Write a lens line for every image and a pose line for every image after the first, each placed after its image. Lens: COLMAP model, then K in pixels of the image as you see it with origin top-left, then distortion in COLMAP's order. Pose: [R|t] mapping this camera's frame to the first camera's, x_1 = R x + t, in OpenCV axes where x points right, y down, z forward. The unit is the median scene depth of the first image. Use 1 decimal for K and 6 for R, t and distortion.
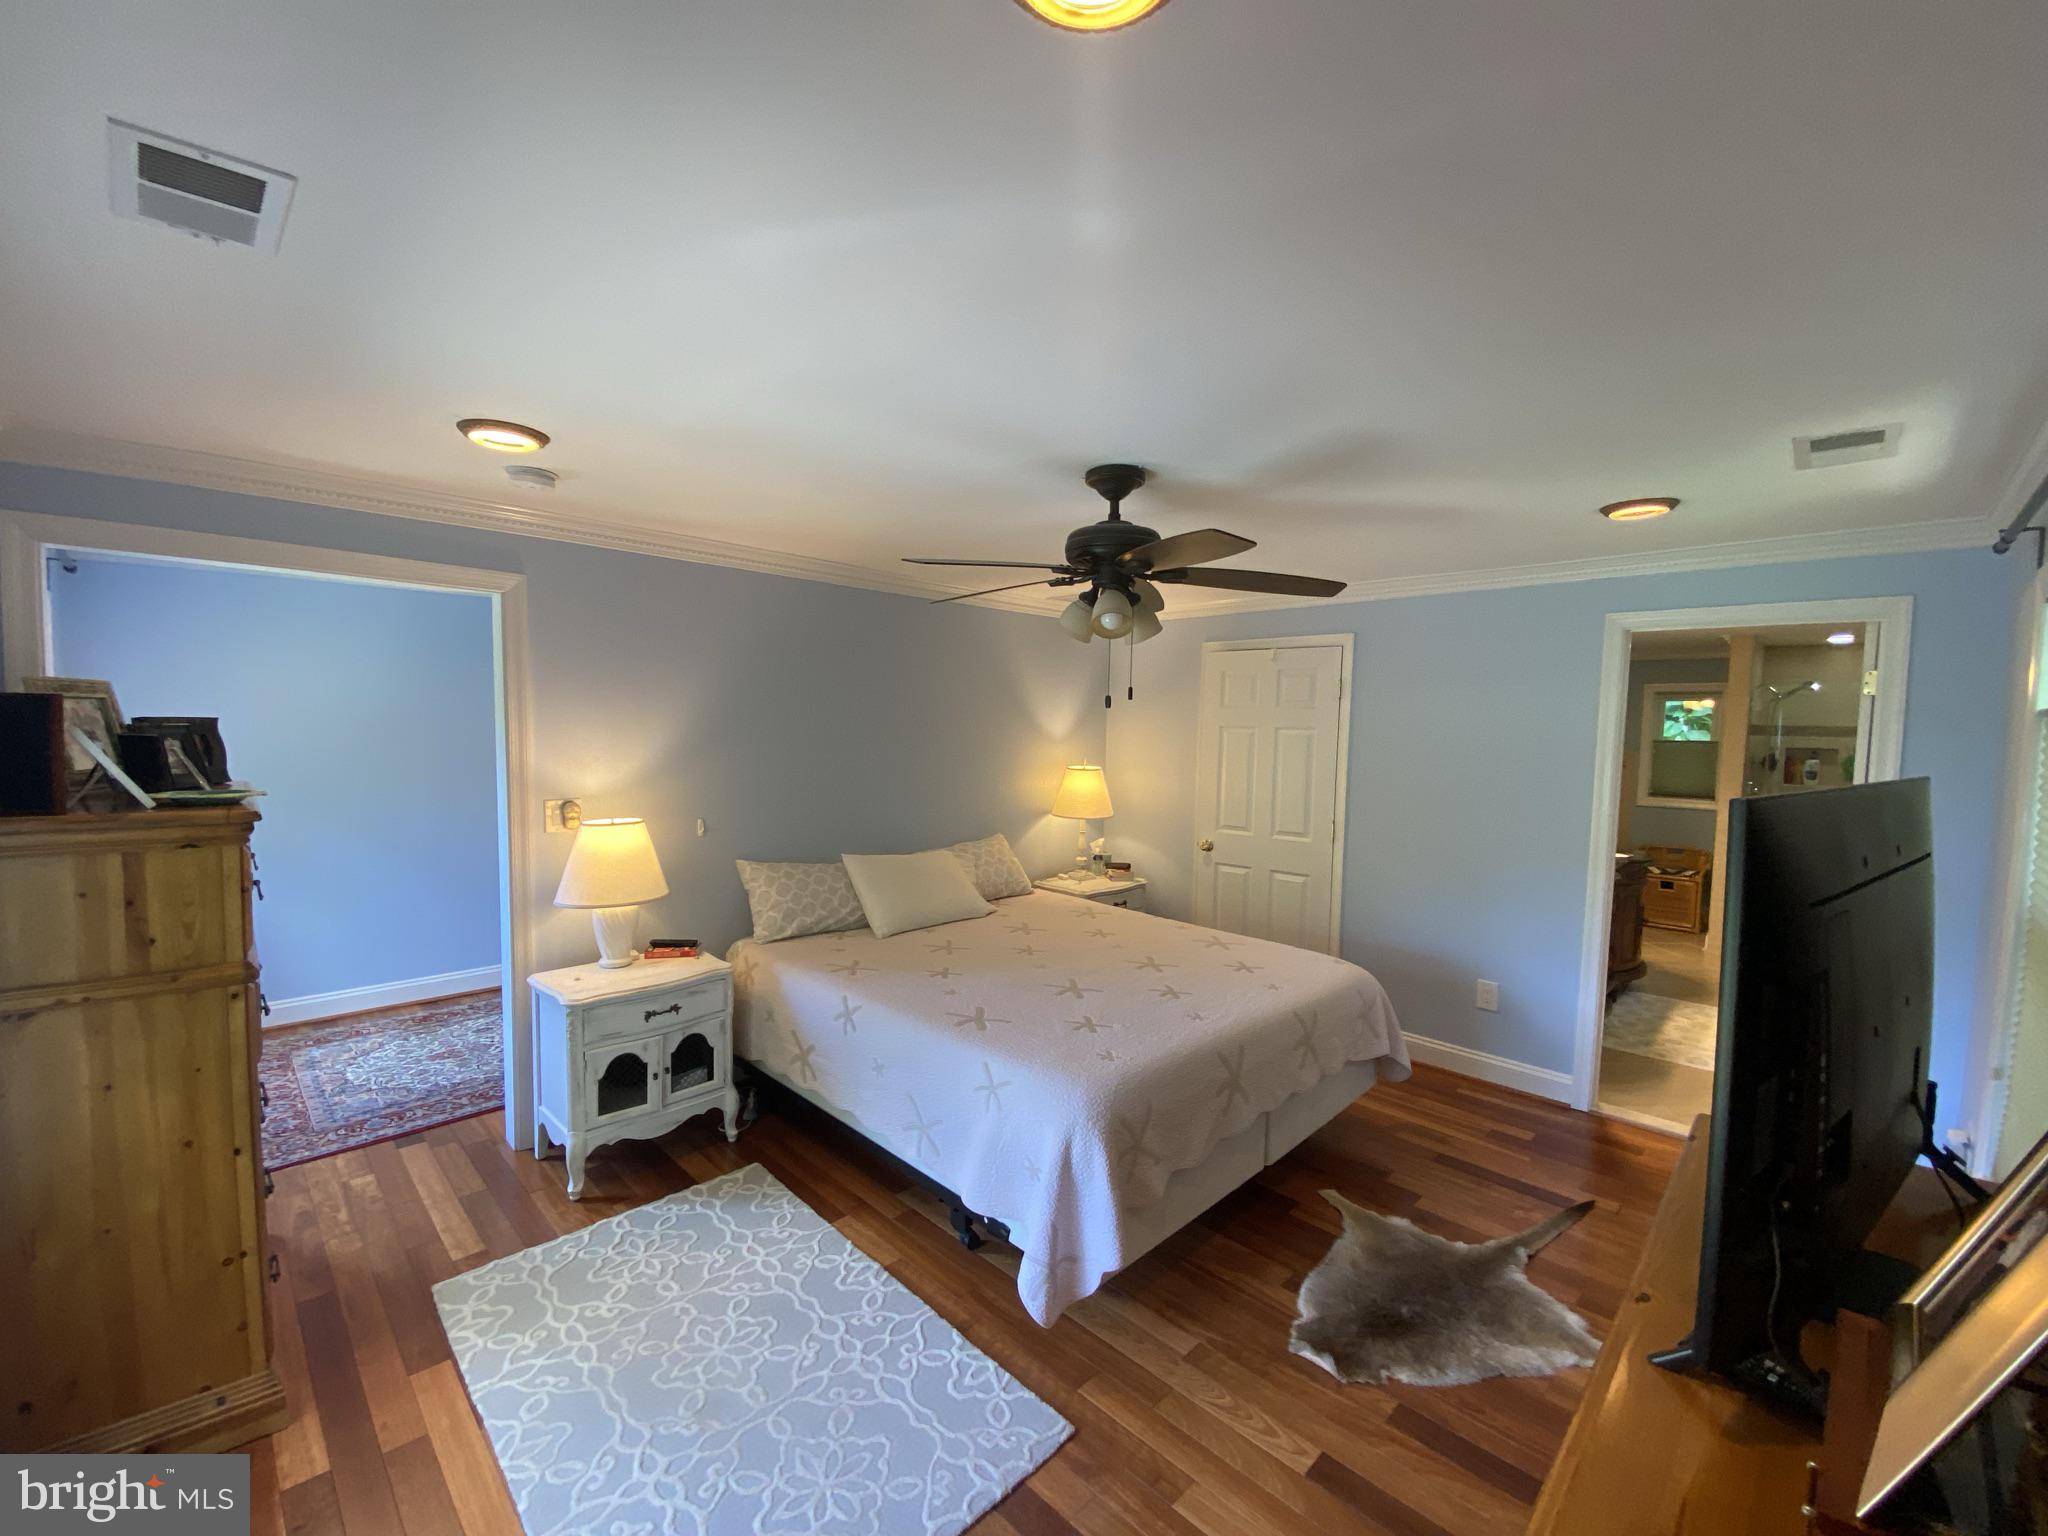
lens RADIAL K [[837.8, 0, 1019.2], [0, 837.8, 765.8], [0, 0, 1]] dist [-0.014810, -0.000483]
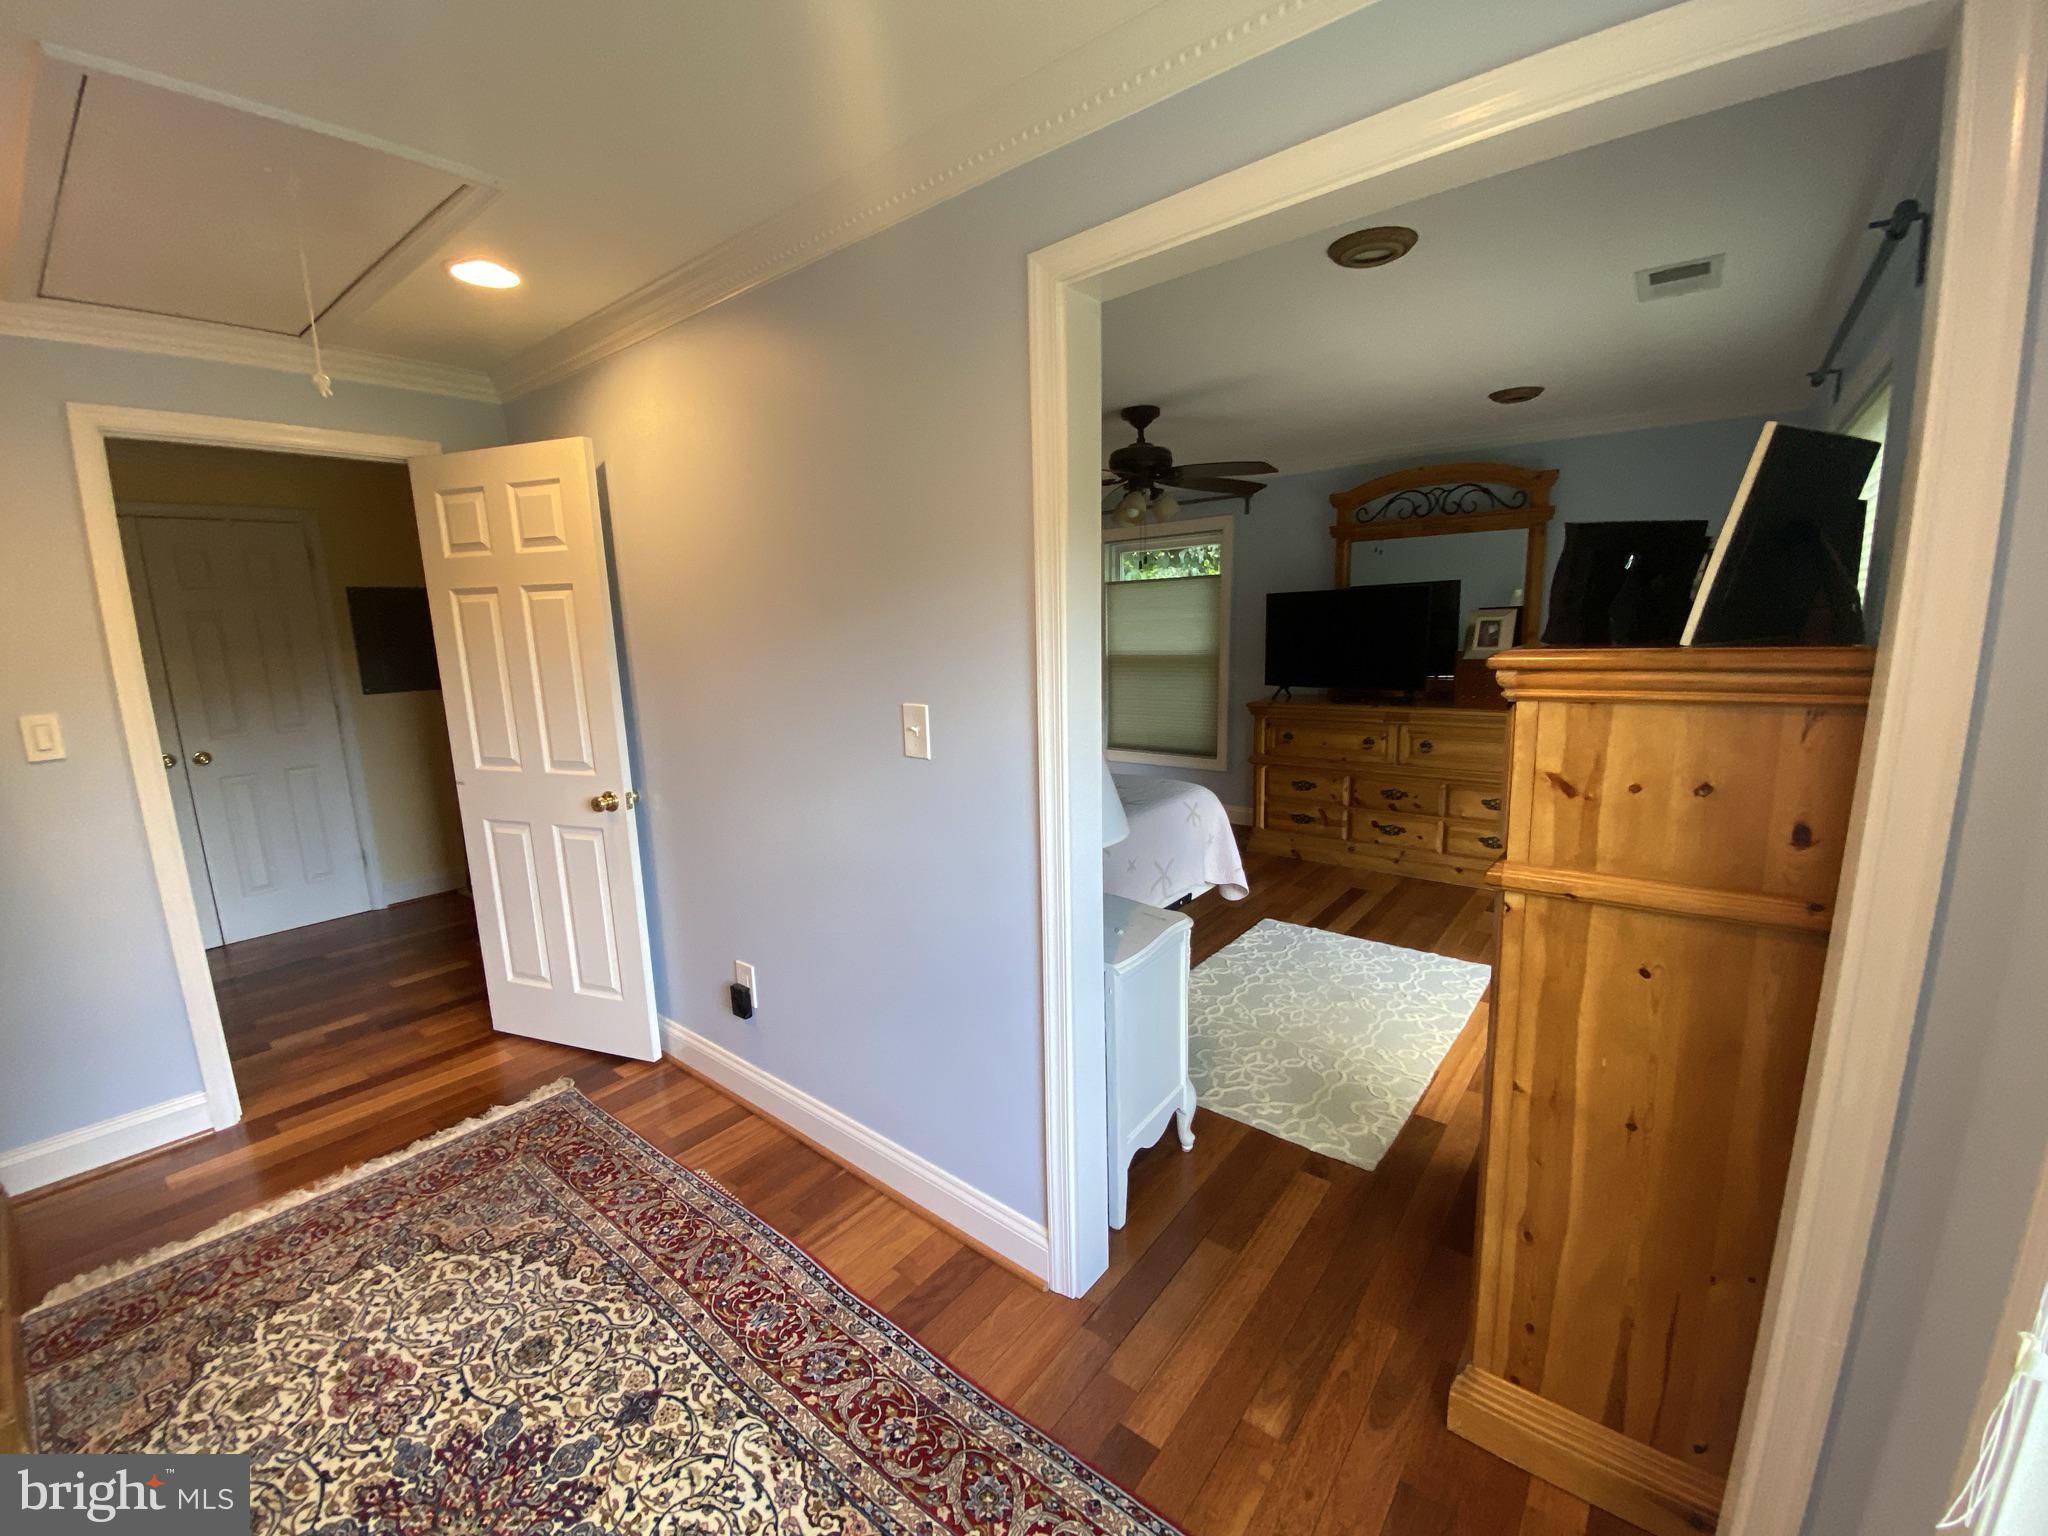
lens RADIAL K [[837.8, 0, 1013.4], [0, 837.8, 767.8], [0, 0, 1]] dist [-0.014810, -0.000483]
pose [[-0.111823, -0.196653, 0.974076, -1.541085], [0.075137, 0.975744, 0.205616, -0.051156], [-0.990883, 0.096182, -0.094334, 1.490816]]
